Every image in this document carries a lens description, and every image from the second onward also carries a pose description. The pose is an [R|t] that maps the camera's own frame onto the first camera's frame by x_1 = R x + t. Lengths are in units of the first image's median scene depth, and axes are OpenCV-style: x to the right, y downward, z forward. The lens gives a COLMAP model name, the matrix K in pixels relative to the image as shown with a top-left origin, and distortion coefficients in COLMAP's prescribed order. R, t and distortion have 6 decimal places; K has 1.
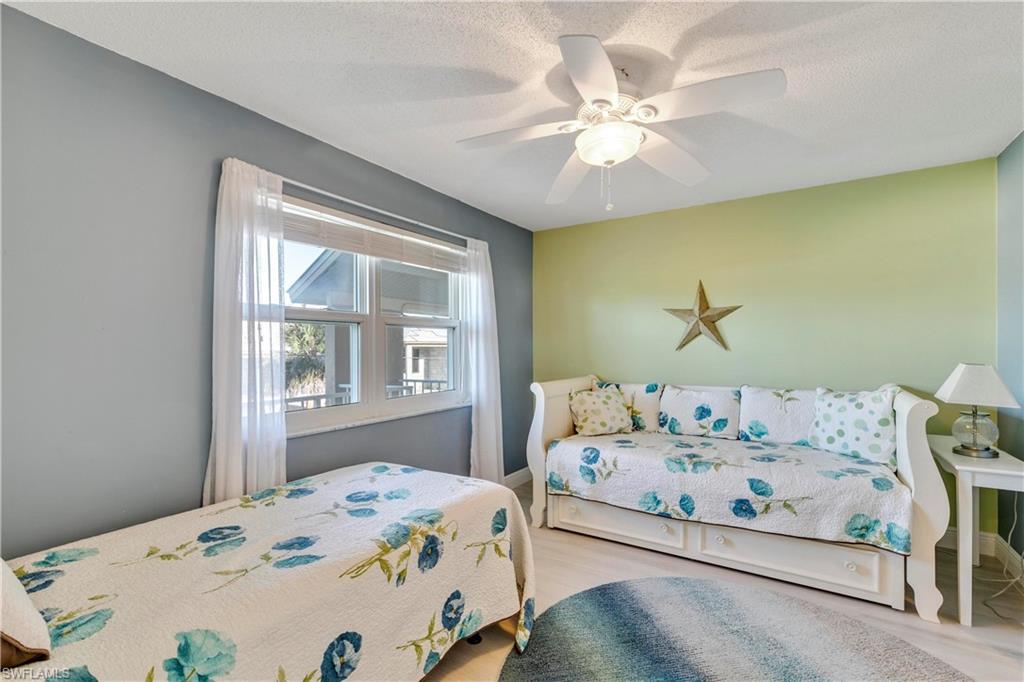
lens RADIAL K [[460.6, 0, 513.0], [0, 460.6, 345.2], [0, 0, 1]] dist [0.007208, -0.000624]
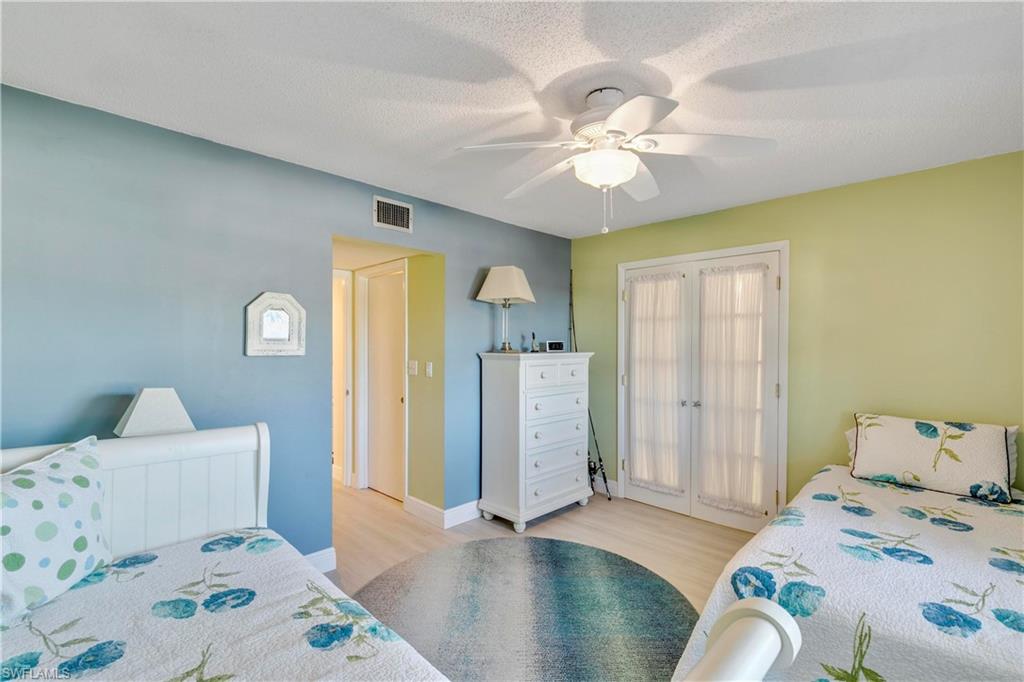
lens RADIAL K [[460.6, 0, 512.4], [0, 460.6, 345.0], [0, 0, 1]] dist [0.007208, -0.000624]
pose [[-0.976075, -0.000794, 0.217433, 0.191284], [-0.002229, 0.999977, -0.006354, -0.042302], [-0.217423, -0.006687, -0.976055, 2.090010]]
